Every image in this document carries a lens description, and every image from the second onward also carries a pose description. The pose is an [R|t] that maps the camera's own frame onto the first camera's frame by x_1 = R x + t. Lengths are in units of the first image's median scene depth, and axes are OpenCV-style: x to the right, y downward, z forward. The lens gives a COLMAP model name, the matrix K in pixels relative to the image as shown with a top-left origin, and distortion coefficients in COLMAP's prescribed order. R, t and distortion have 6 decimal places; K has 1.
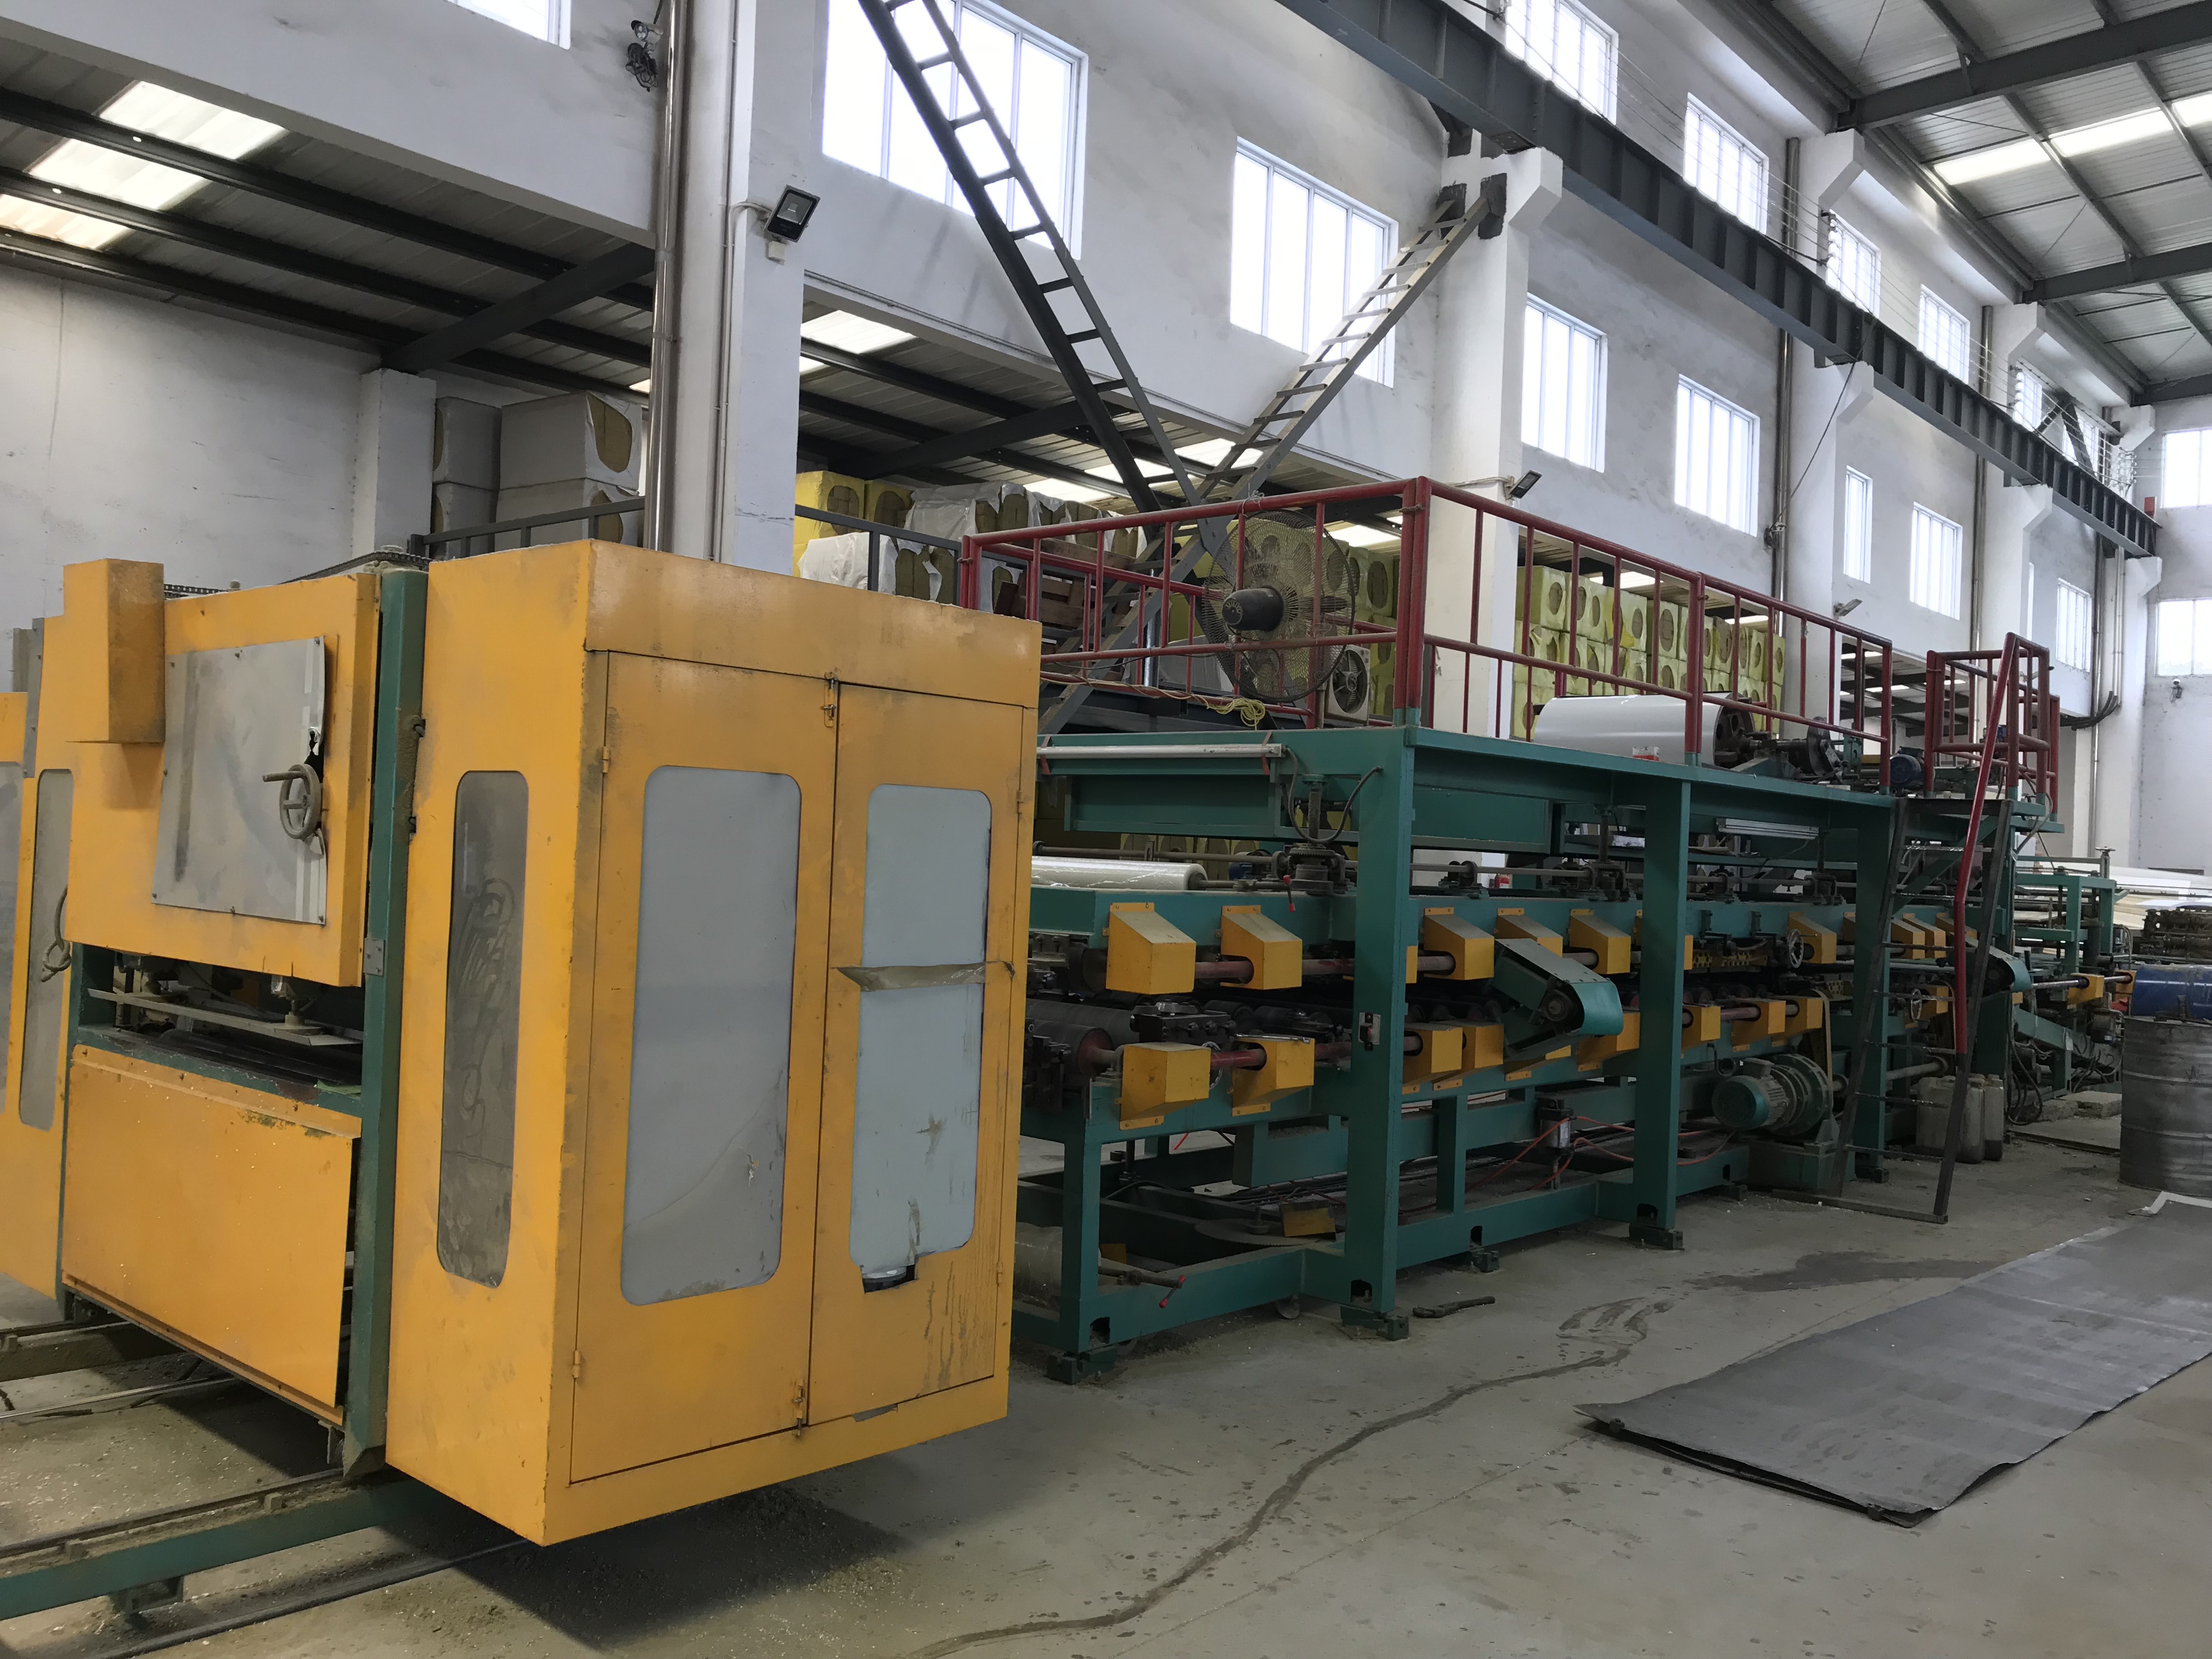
lens RADIAL K [[1789.4, 0, 1106.0], [0, 1789.4, 829.5], [0, 0, 1]] dist [0.048815, 0.001313]
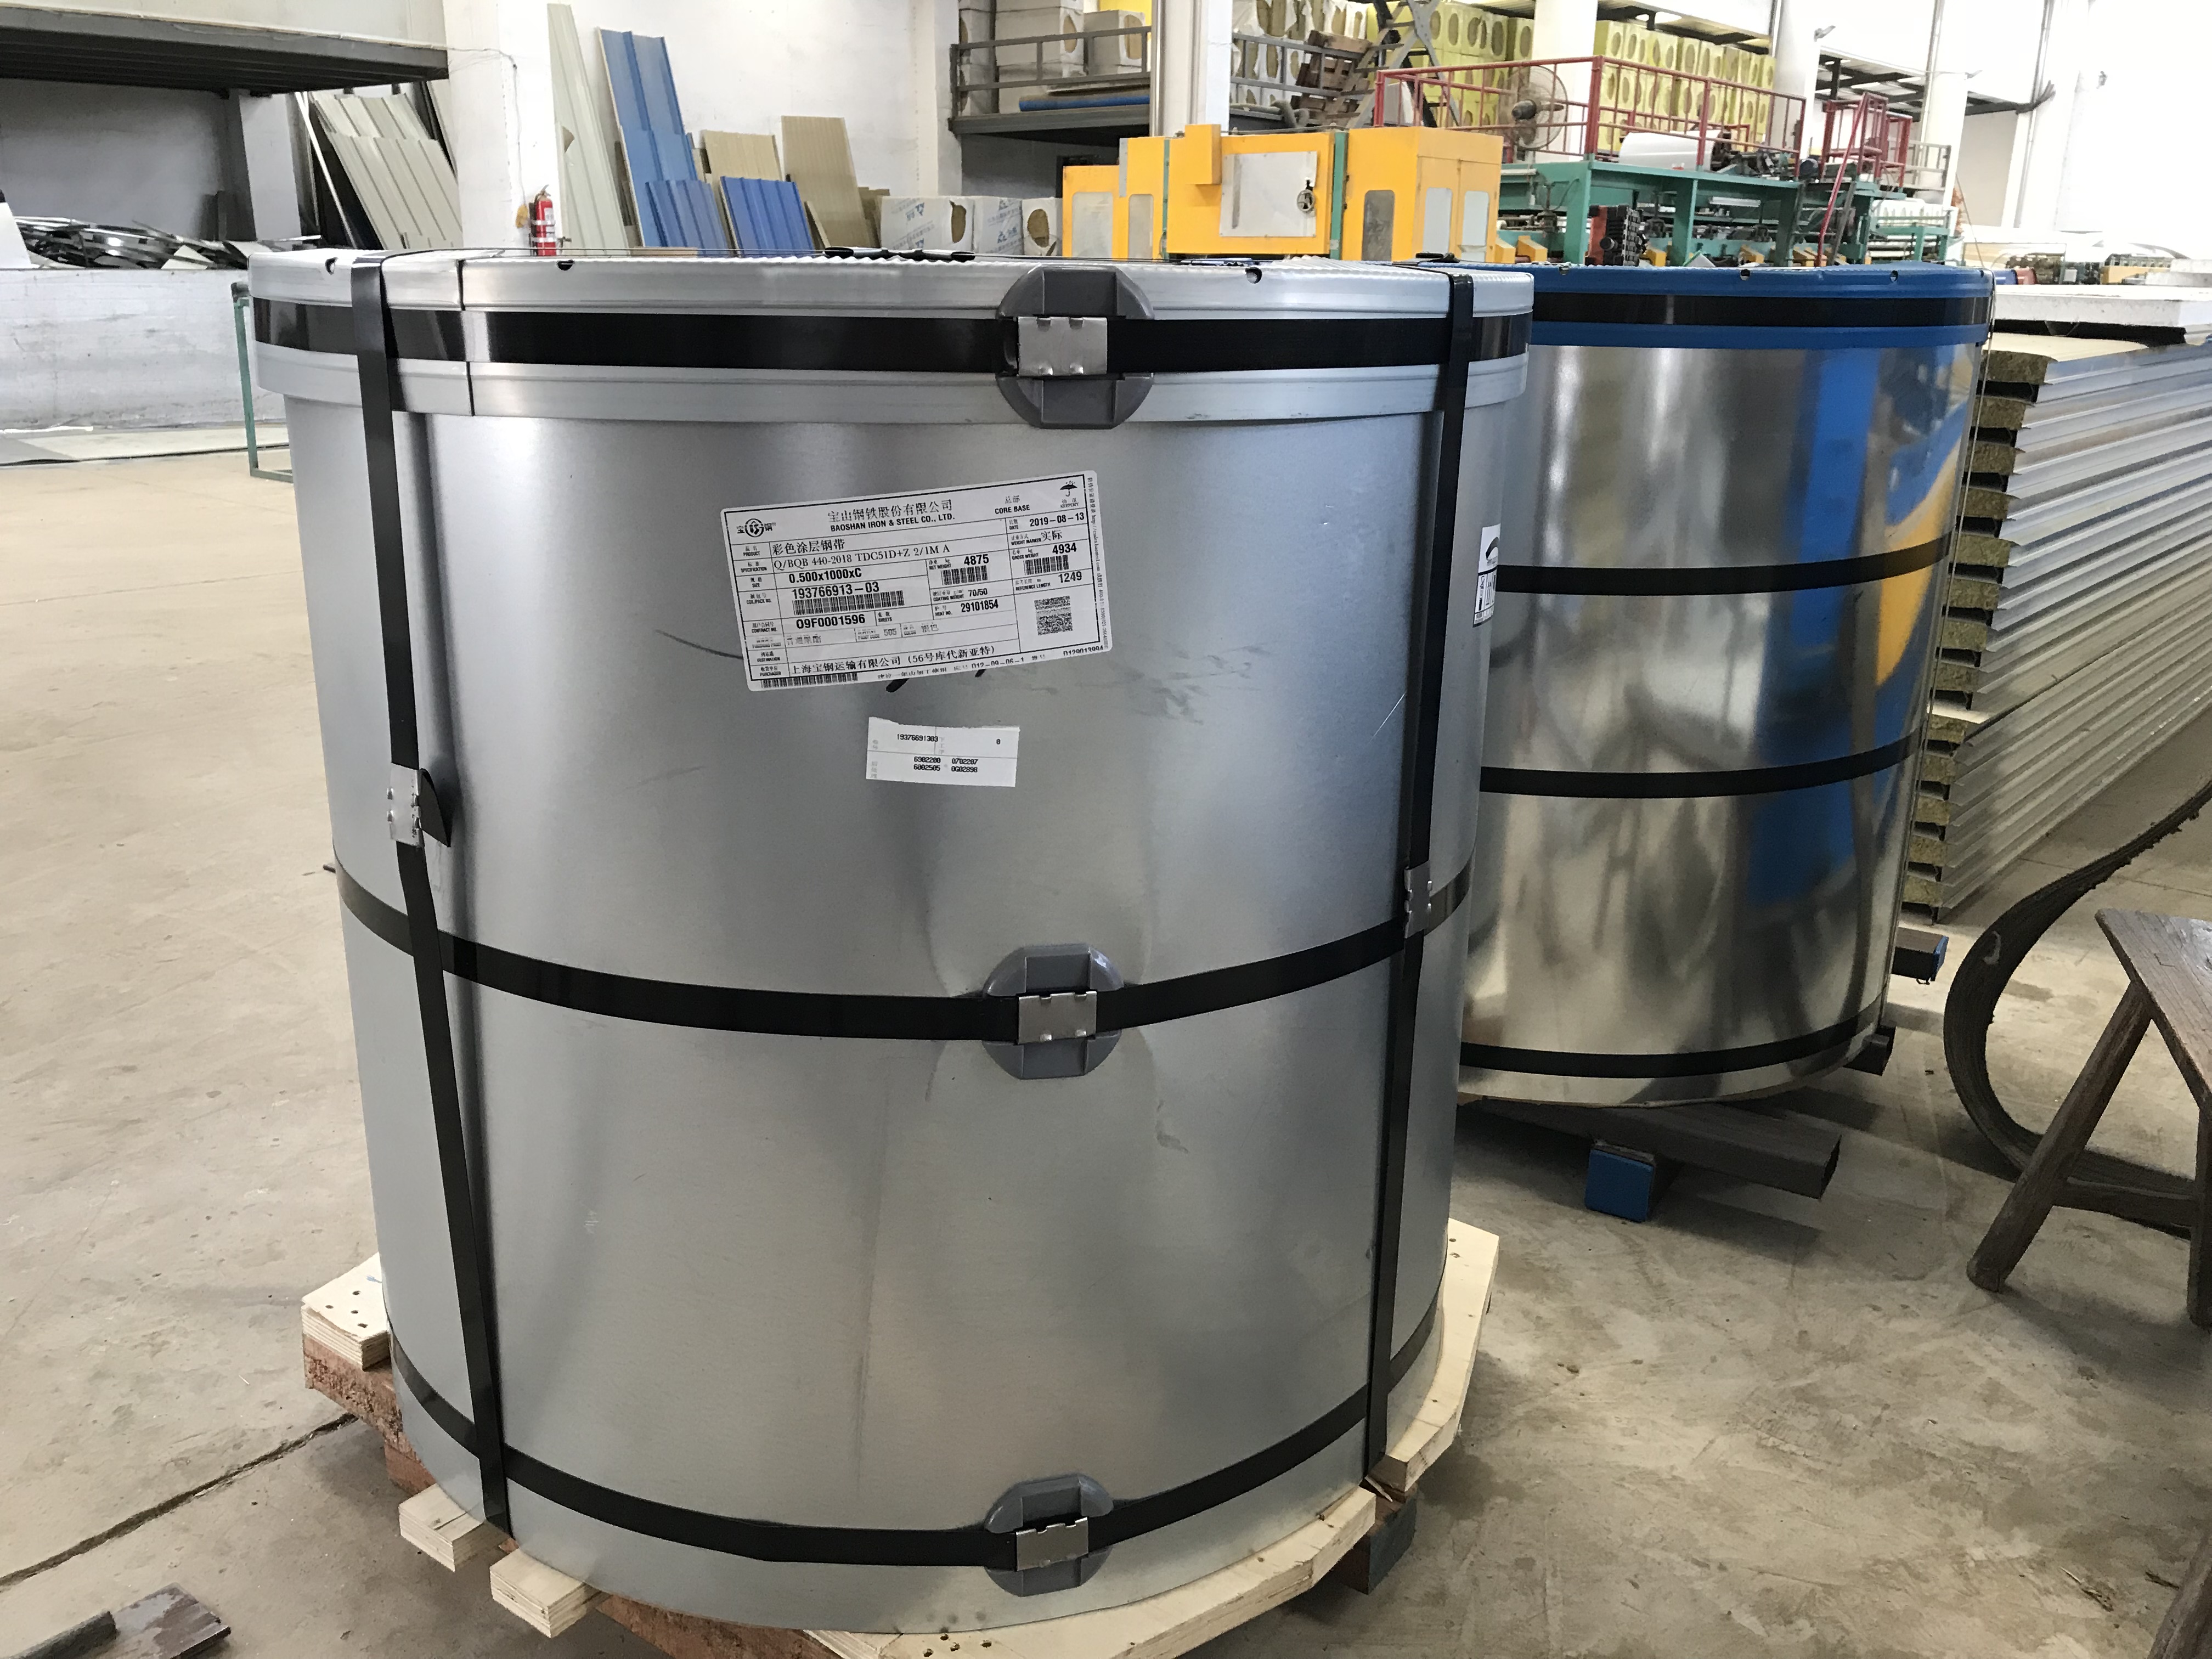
lens RADIAL K [[1802.2, 0, 1106.0], [0, 1802.2, 829.5], [0, 0, 1]] dist [0.002040, 0.006893]
pose [[0.999470, -0.032321, 0.003942, -0.357520], [0.029486, 0.949809, 0.311438, 0.017099], [-0.013810, -0.311157, 0.950258, -1.101055]]
